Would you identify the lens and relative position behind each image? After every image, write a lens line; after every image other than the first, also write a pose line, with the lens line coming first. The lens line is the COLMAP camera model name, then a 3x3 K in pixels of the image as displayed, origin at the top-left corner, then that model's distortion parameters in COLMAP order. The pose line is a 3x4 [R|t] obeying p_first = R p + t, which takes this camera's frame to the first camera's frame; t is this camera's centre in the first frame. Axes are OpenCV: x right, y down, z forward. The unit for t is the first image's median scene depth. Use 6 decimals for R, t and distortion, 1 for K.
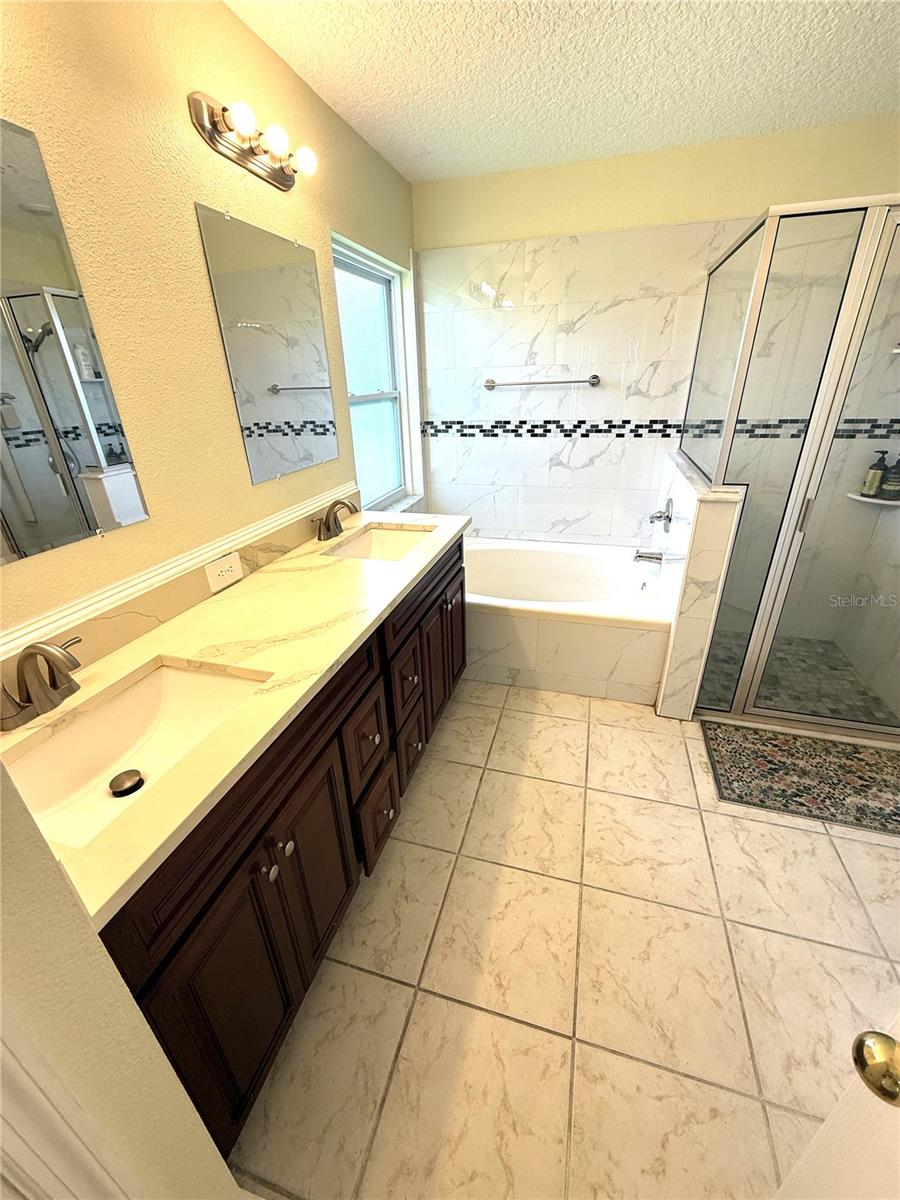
lens RADIAL K [[476.2, 0, 450.9], [0, 476.2, 597.6], [0, 0, 1]] dist [0.000668, 0.000050]
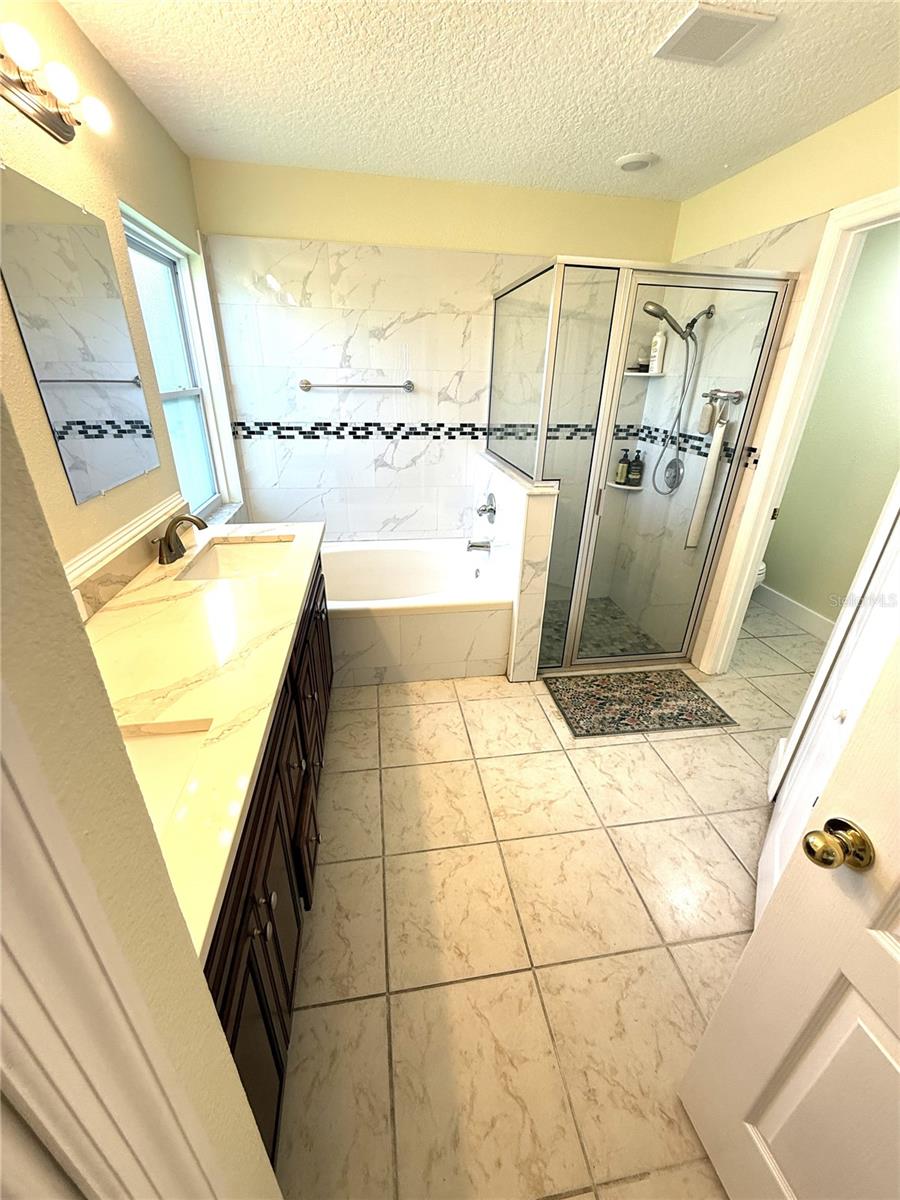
lens RADIAL K [[476.2, 0, 447.9], [0, 476.2, 597.9], [0, 0, 1]] dist [0.000668, 0.000050]
pose [[0.903645, -0.140280, 0.404657, -0.162737], [0.137551, 0.989841, 0.035976, -0.018952], [-0.405593, 0.023151, 0.913761, 0.005129]]
